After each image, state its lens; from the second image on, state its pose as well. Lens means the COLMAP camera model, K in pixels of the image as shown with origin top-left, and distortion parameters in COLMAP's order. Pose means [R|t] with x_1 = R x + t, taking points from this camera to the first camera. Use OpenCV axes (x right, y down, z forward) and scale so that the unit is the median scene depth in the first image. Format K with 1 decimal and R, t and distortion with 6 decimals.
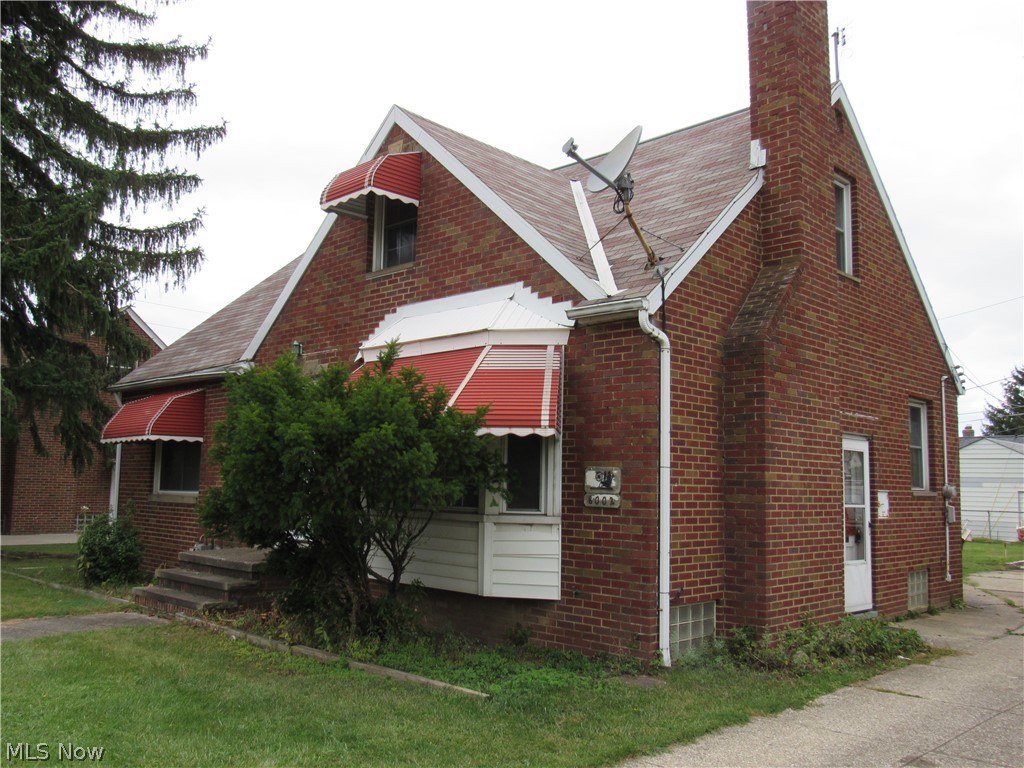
lens RADIAL K [[891.6, 0, 512.0], [0, 891.6, 384.0], [0, 0, 1]] dist [-0.029340, -0.007211]
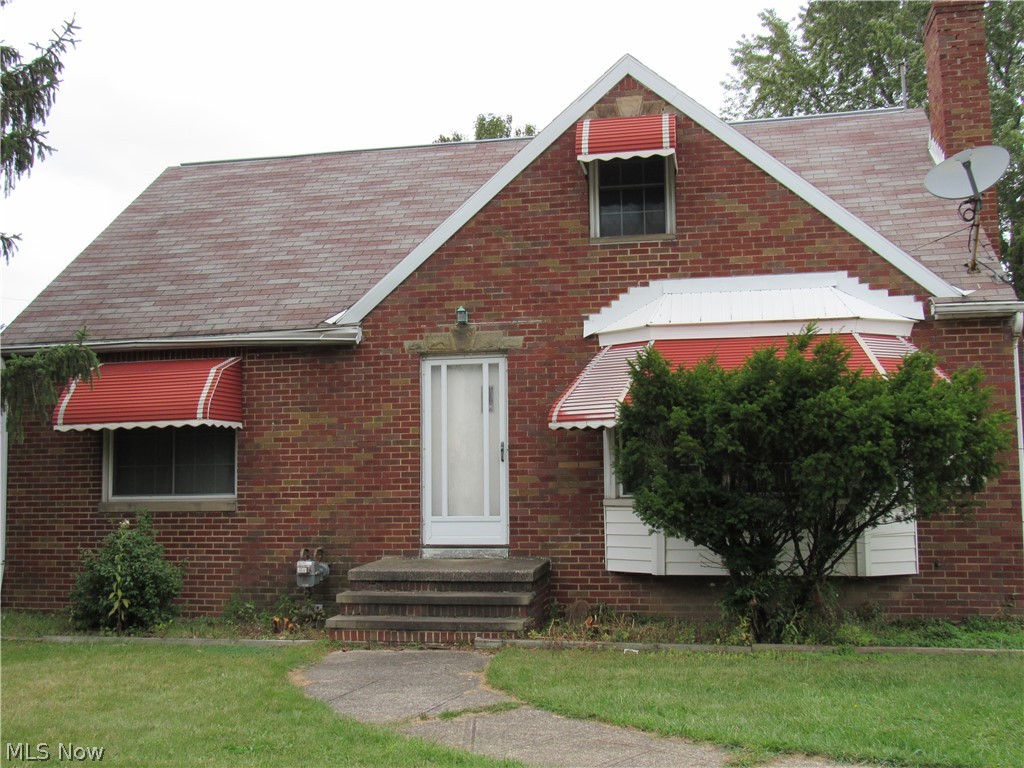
lens RADIAL K [[1050.9, 0, 512.0], [0, 1050.9, 384.0], [0, 0, 1]] dist [-0.037684, 0.014216]
pose [[0.835405, 0.023091, 0.549150, -0.910851], [-0.034990, 0.999325, 0.011209, 0.013882], [-0.548520, -0.028579, 0.835649, 0.189723]]
